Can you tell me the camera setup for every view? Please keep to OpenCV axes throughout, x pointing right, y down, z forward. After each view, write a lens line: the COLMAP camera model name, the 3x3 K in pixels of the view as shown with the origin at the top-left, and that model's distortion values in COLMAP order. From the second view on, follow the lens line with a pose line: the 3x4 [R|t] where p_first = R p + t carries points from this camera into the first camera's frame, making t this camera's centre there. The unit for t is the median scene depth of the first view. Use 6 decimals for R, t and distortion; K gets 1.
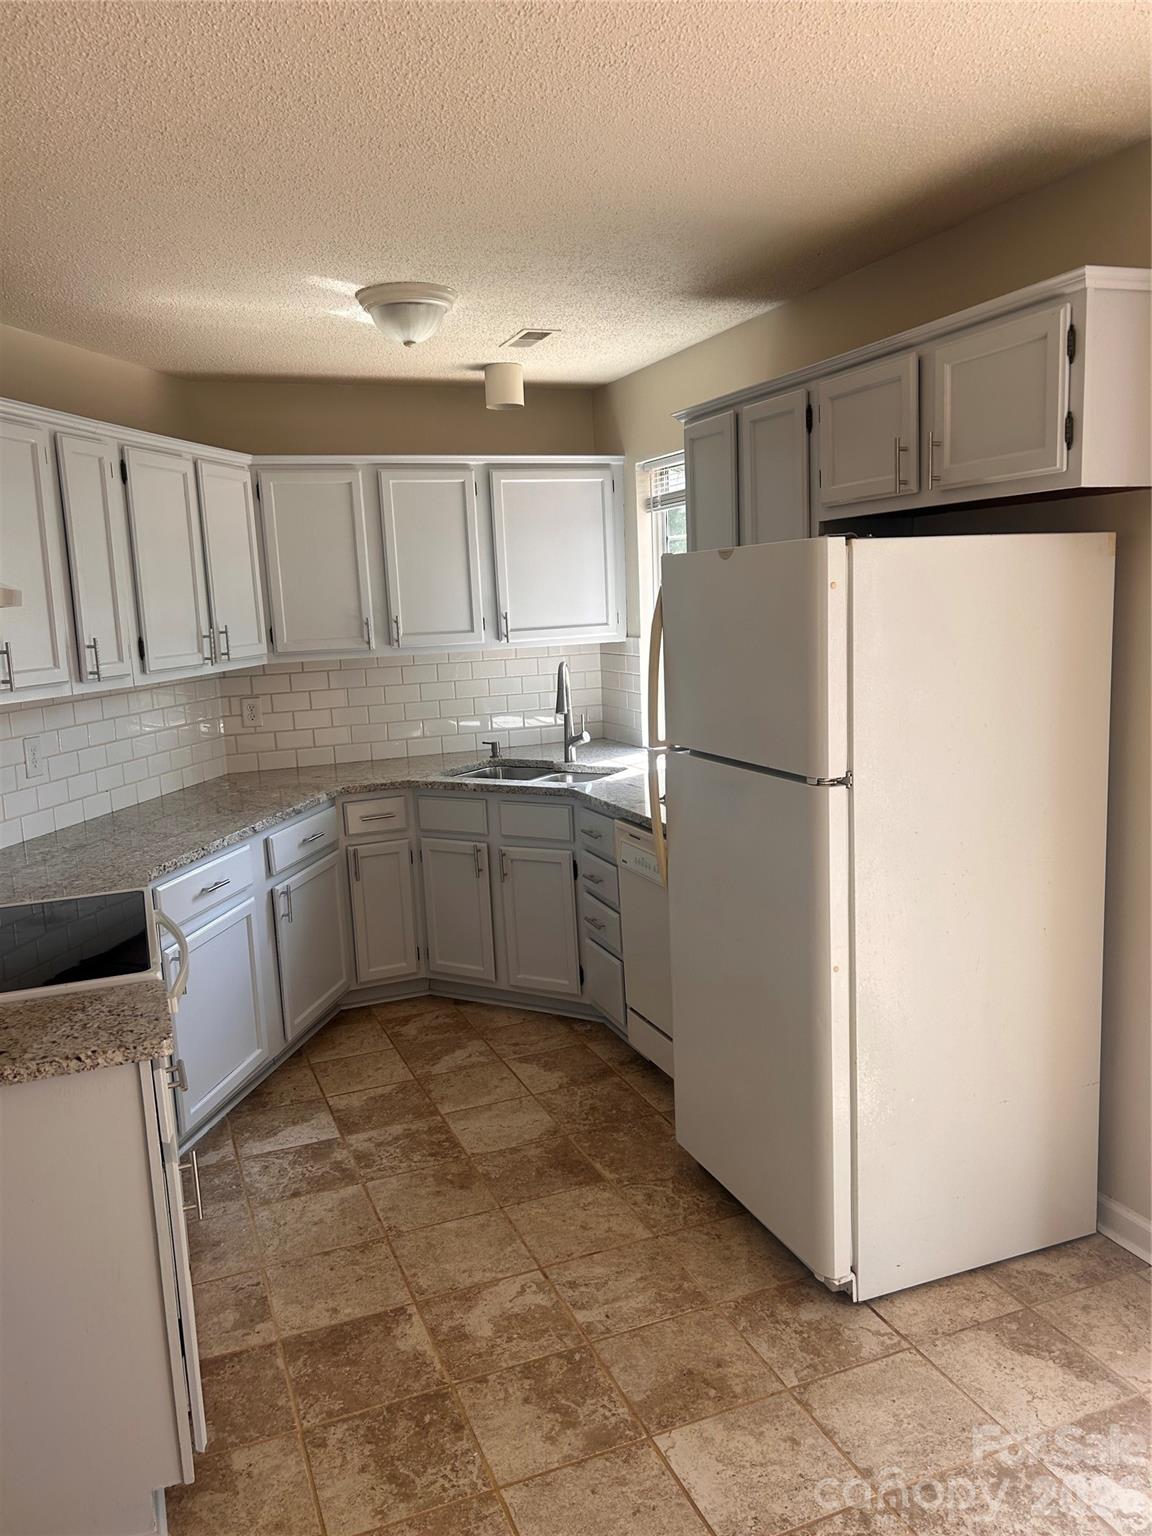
lens RADIAL K [[1153.7, 0, 578.6], [0, 1153.7, 773.7], [0, 0, 1]] dist [0.049290, -0.064551]
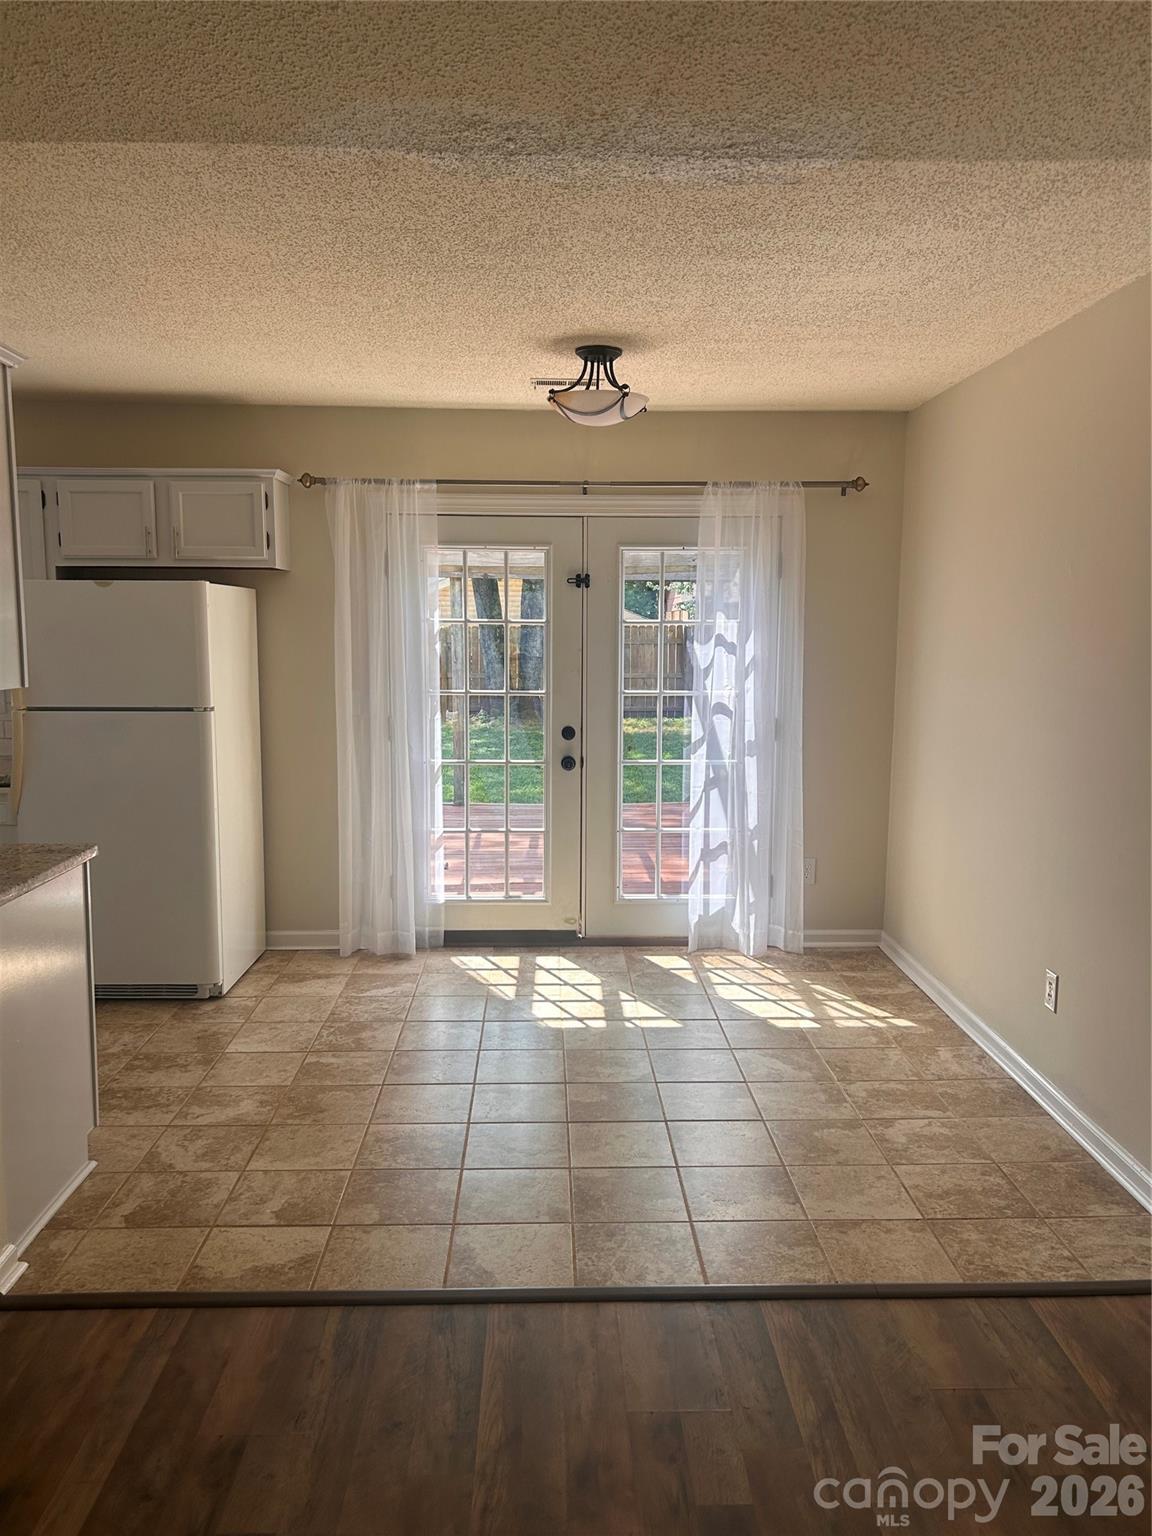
lens RADIAL K [[1153.7, 0, 578.6], [0, 1153.7, 773.7], [0, 0, 1]] dist [0.049290, -0.064551]
pose [[0.346063, -0.077652, 0.934992, -1.334396], [0.128597, 0.991089, 0.034714, 0.122051], [-0.929356, 0.108224, 0.352965, -0.222700]]
